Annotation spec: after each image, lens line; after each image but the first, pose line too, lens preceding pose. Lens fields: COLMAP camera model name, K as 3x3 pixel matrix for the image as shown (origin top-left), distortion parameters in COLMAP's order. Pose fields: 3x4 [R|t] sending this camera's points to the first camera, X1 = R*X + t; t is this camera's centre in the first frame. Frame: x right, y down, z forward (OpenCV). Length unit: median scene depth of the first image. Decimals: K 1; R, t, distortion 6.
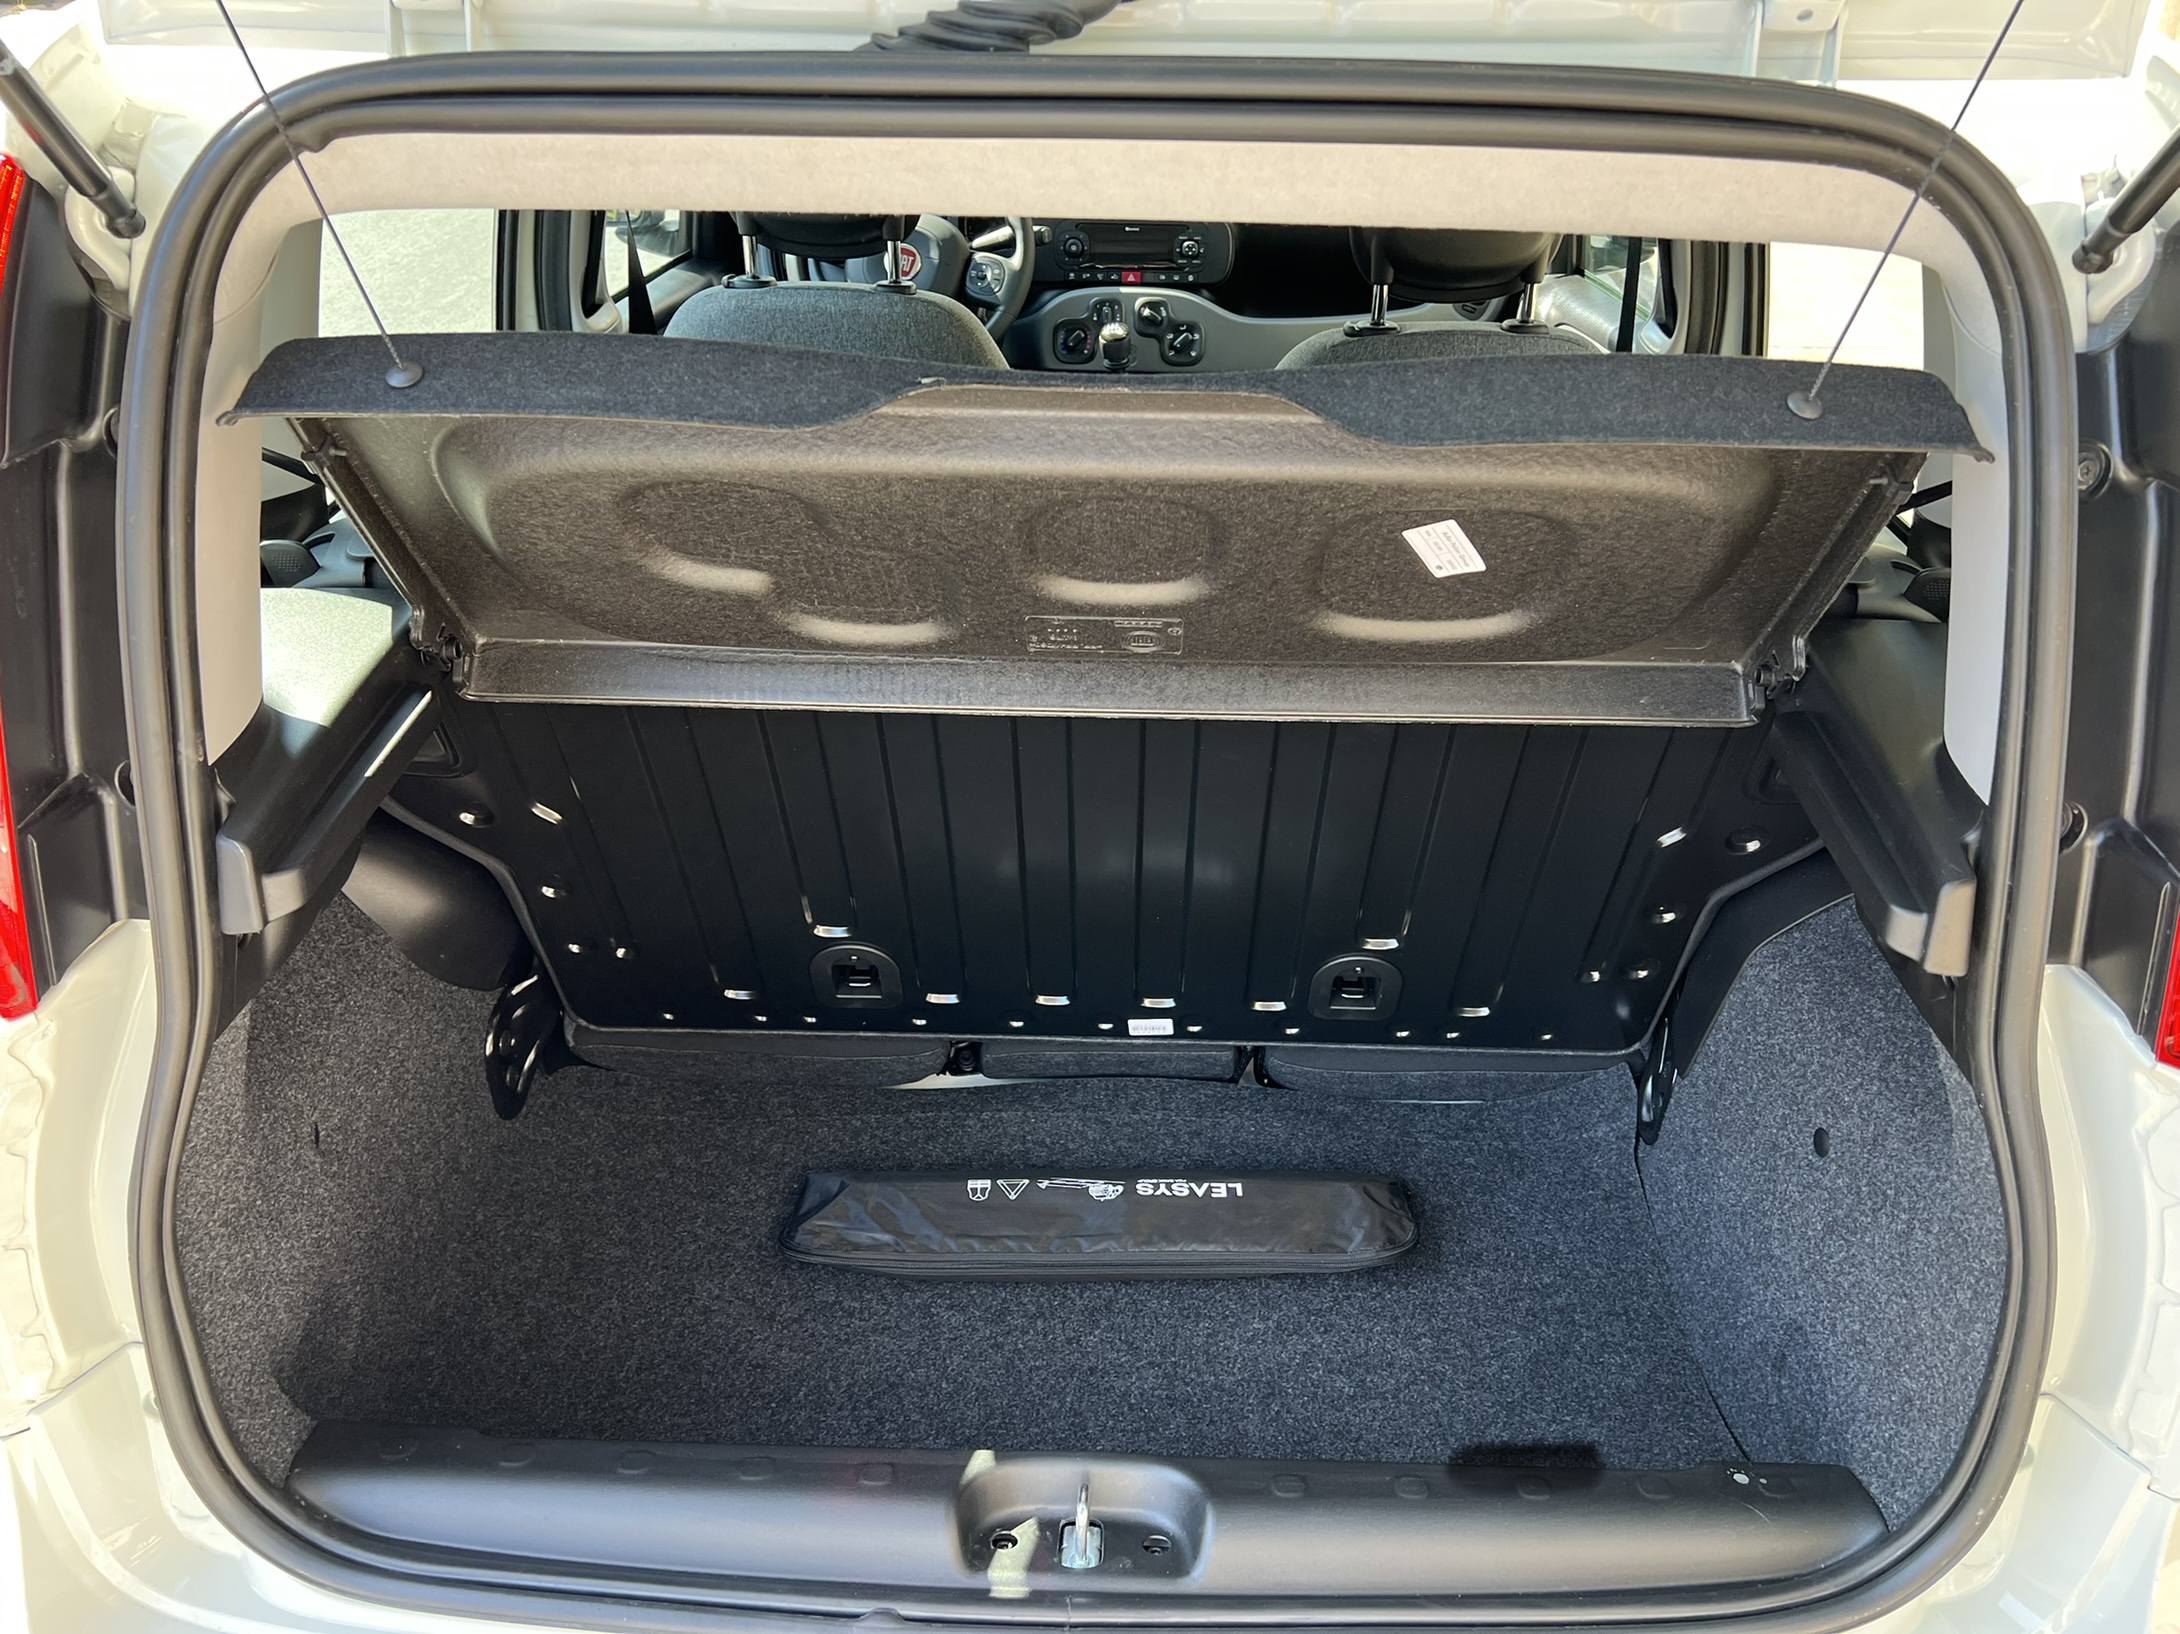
lens RADIAL K [[1632.8, 0, 1058.7], [0, 1632.8, 816.6], [0, 0, 1]] dist [0.051723, -0.043072]
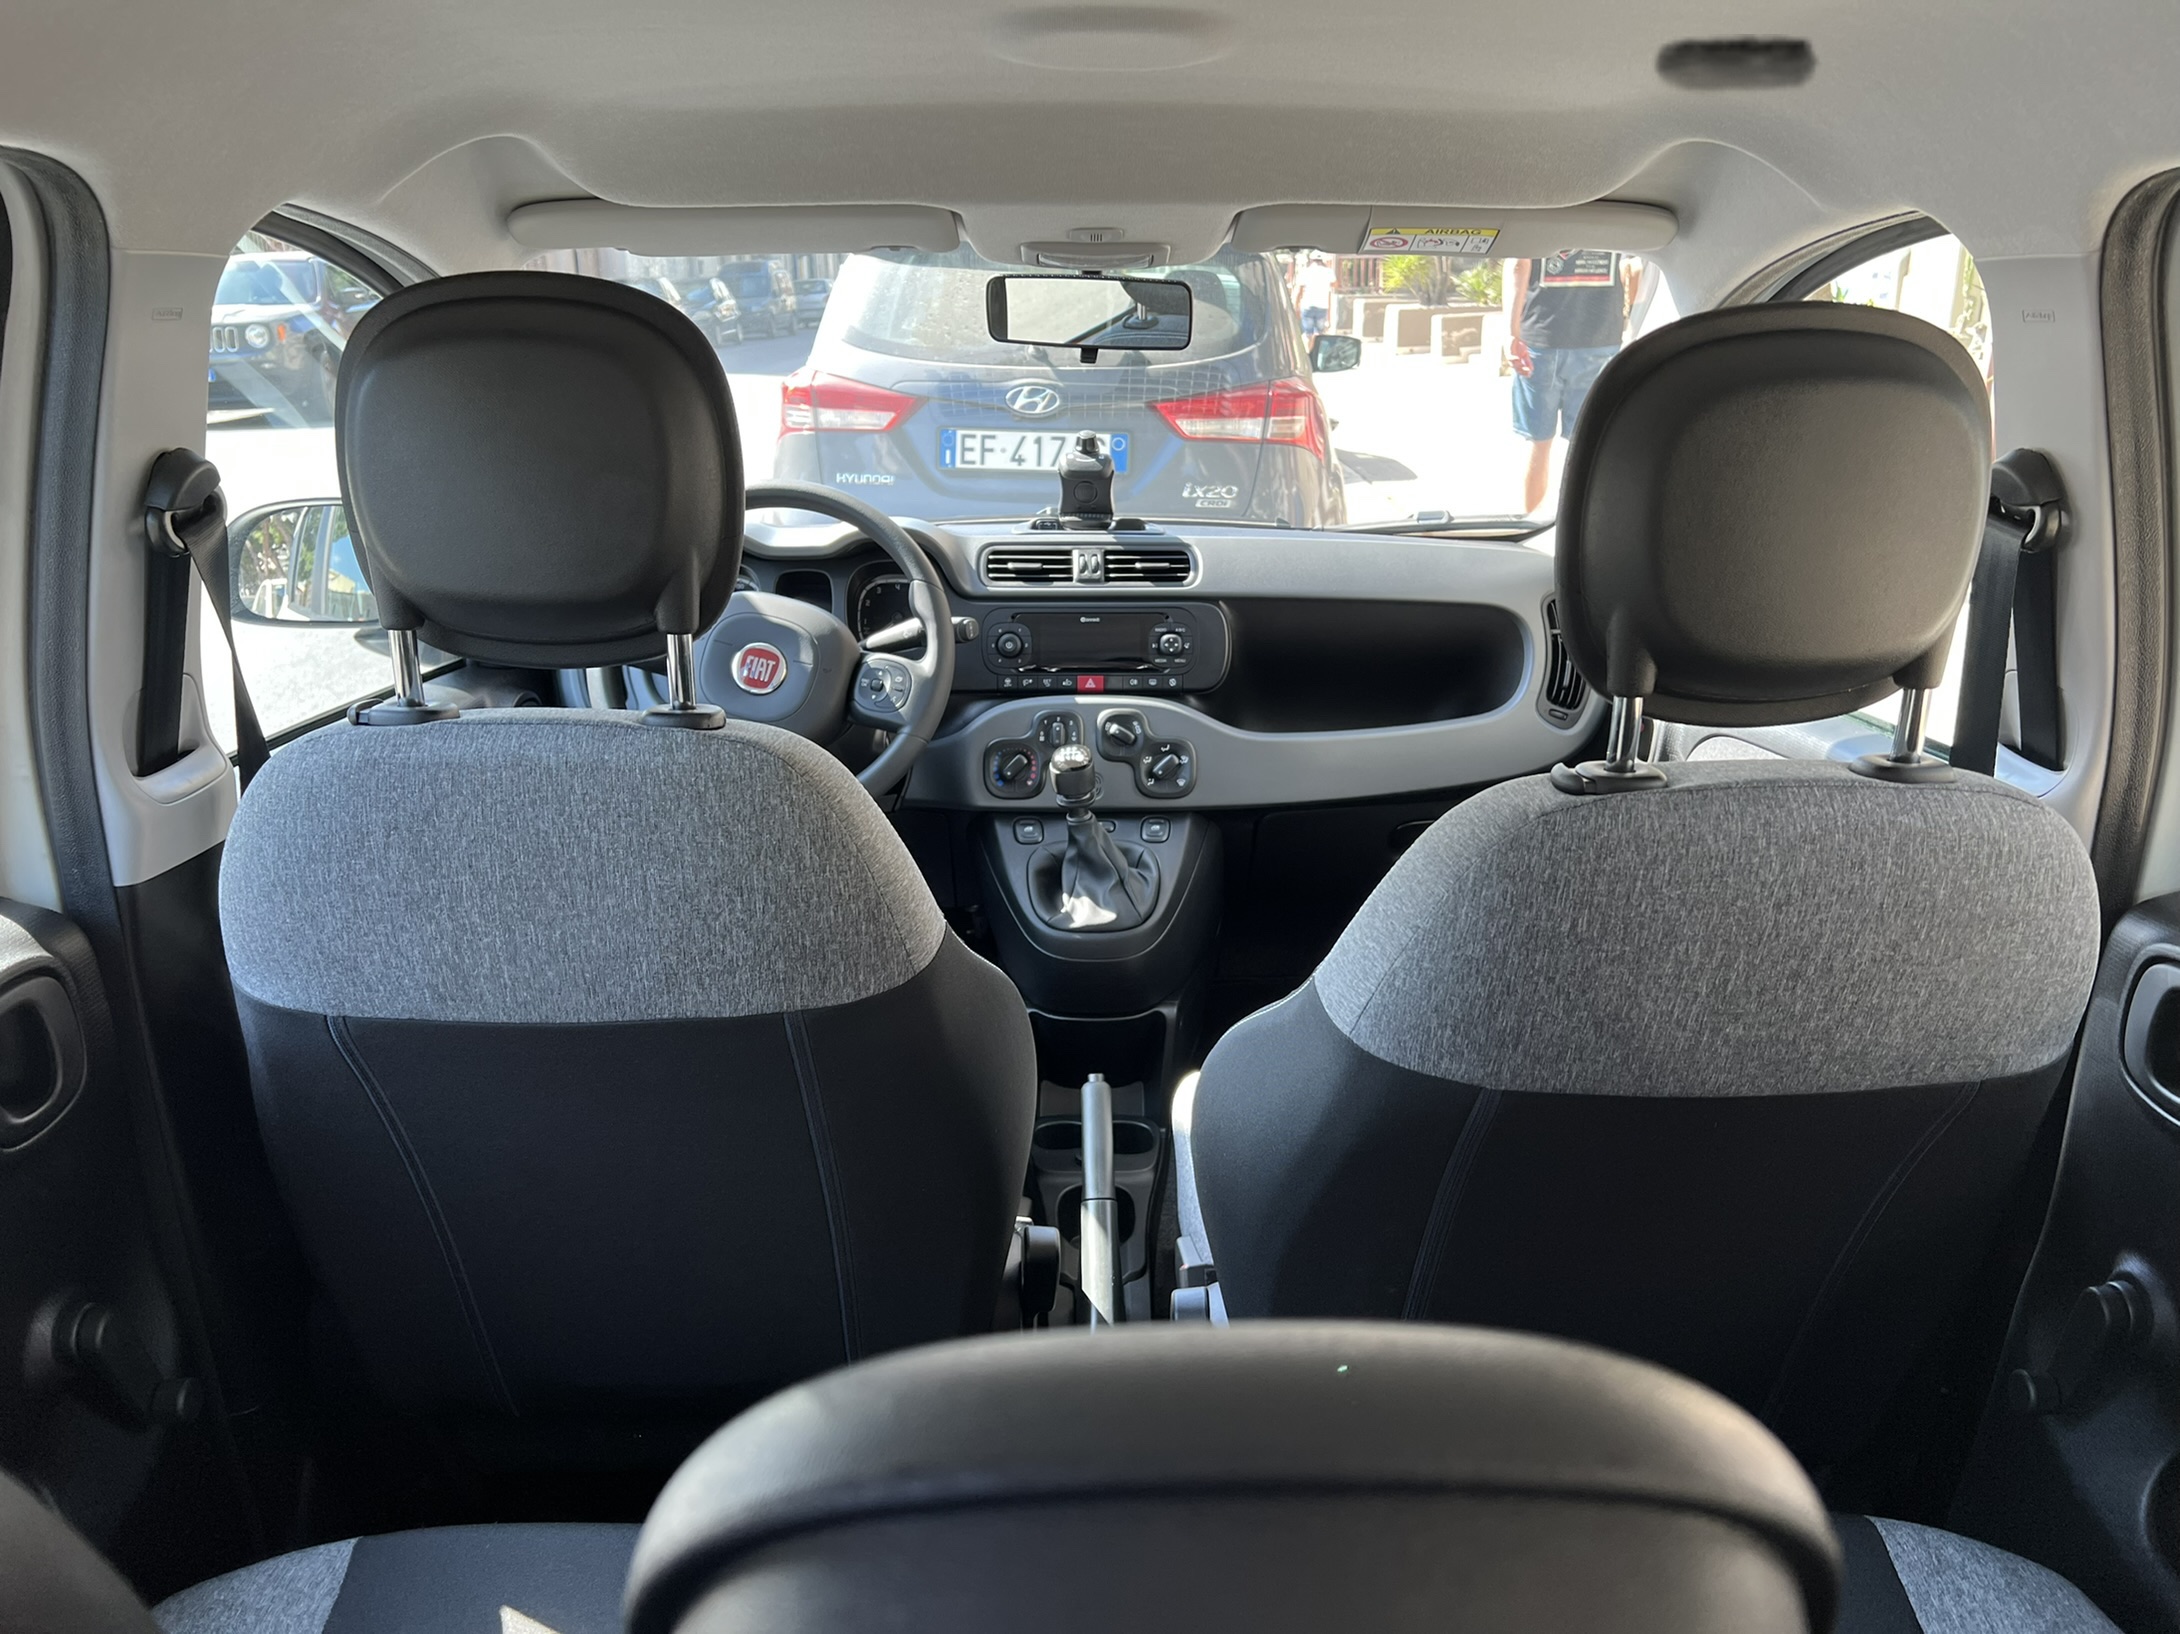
lens RADIAL K [[1632.8, 0, 1058.7], [0, 1632.8, 816.6], [0, 0, 1]] dist [0.051723, -0.043072]
pose [[0.998827, -0.023015, 0.042596, -0.001444], [0.032190, 0.972849, -0.229193, -0.110197], [-0.036165, 0.230295, 0.972449, 0.324831]]
